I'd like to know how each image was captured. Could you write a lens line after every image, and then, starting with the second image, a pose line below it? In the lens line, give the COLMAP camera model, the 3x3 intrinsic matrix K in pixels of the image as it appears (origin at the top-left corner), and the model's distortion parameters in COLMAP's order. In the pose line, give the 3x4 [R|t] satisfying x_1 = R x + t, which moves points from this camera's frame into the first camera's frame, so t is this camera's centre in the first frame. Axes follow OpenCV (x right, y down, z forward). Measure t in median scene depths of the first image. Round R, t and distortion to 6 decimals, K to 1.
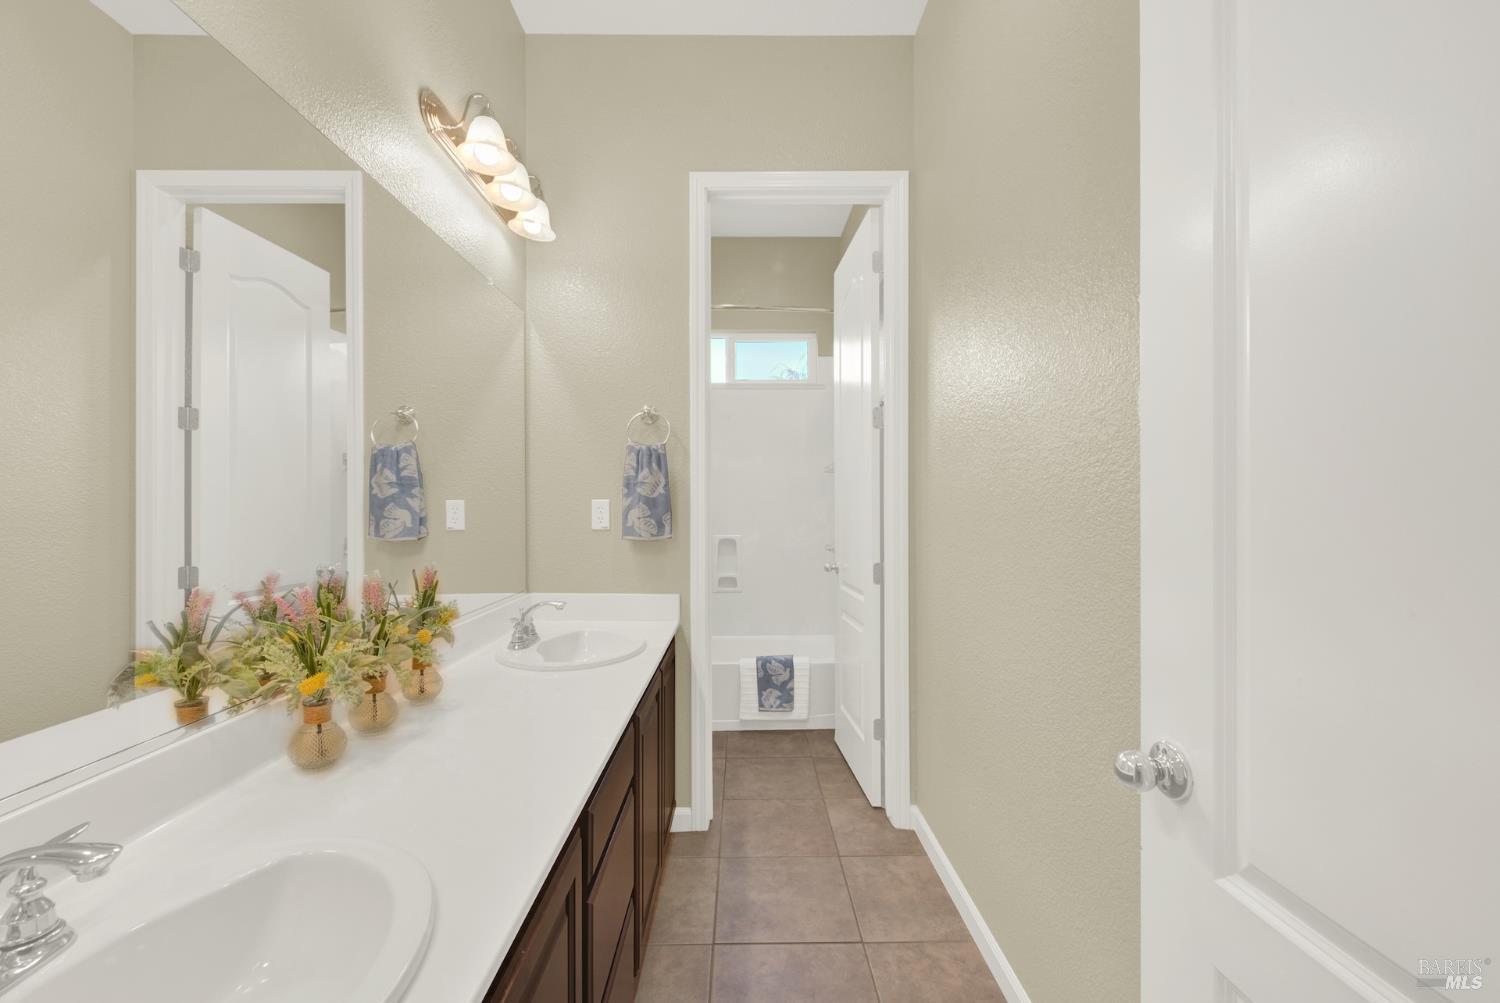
lens RADIAL K [[609.8, 0, 752.9], [0, 609.8, 506.2], [0, 0, 1]] dist [-0.002938, -0.001172]
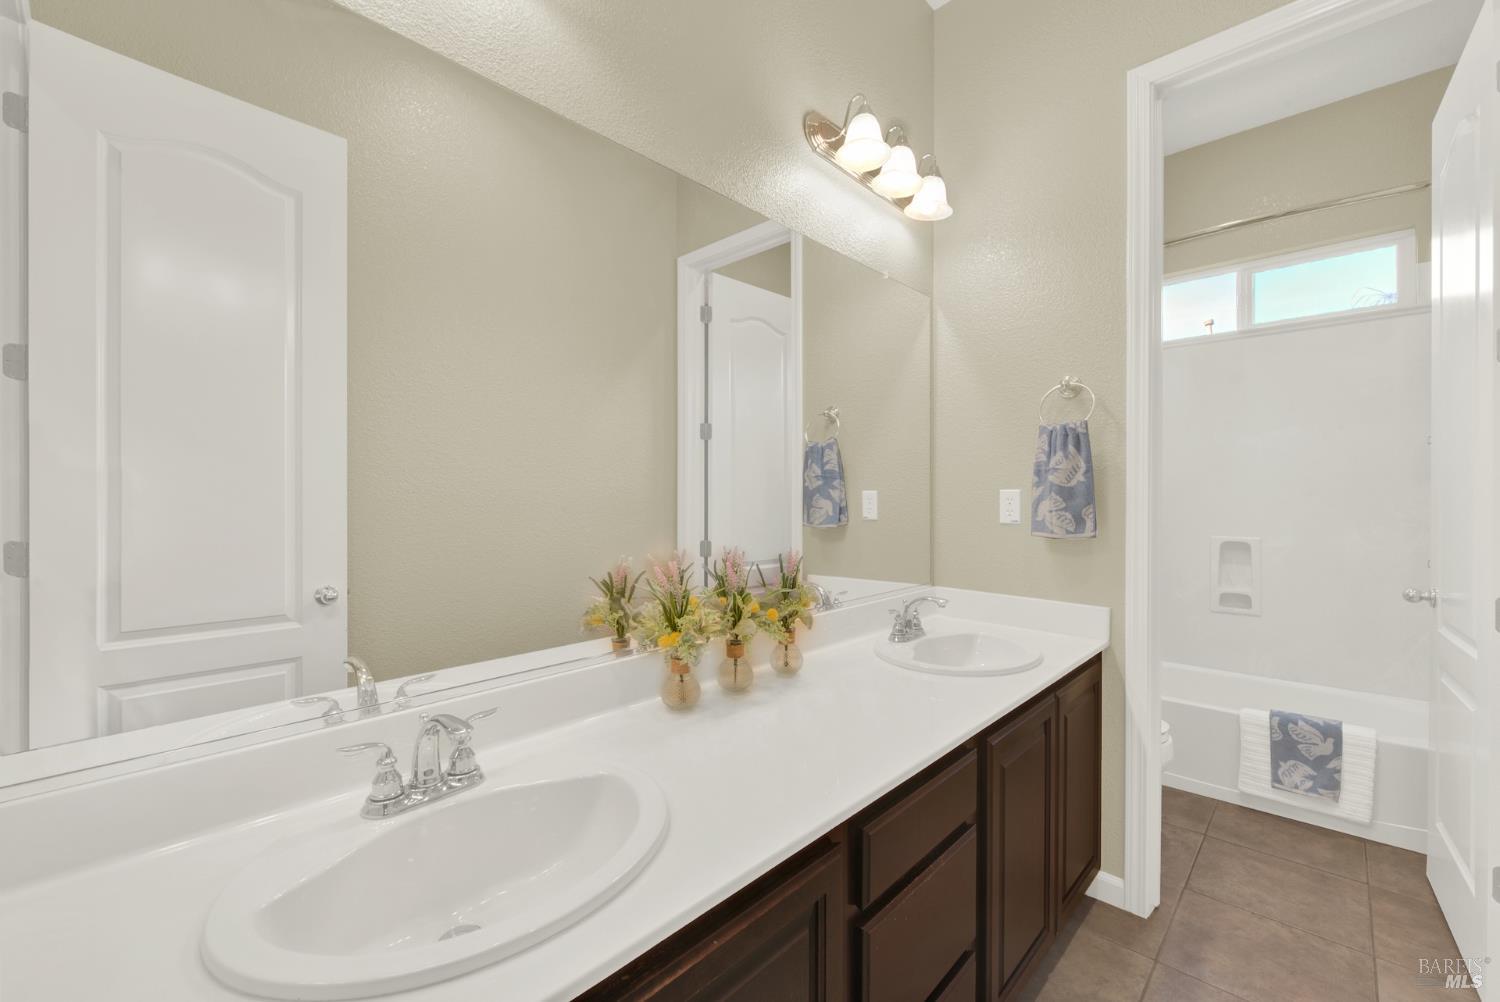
lens RADIAL K [[616.2, 0, 750.0], [0, 616.2, 501.0], [0, 0, 1]] dist [-0.000726, -0.000364]
pose [[0.712606, 0.006055, -0.701538, 0.113188], [-0.002287, 0.999977, 0.006308, 0.000959], [0.701561, -0.002890, 0.712604, 0.097850]]
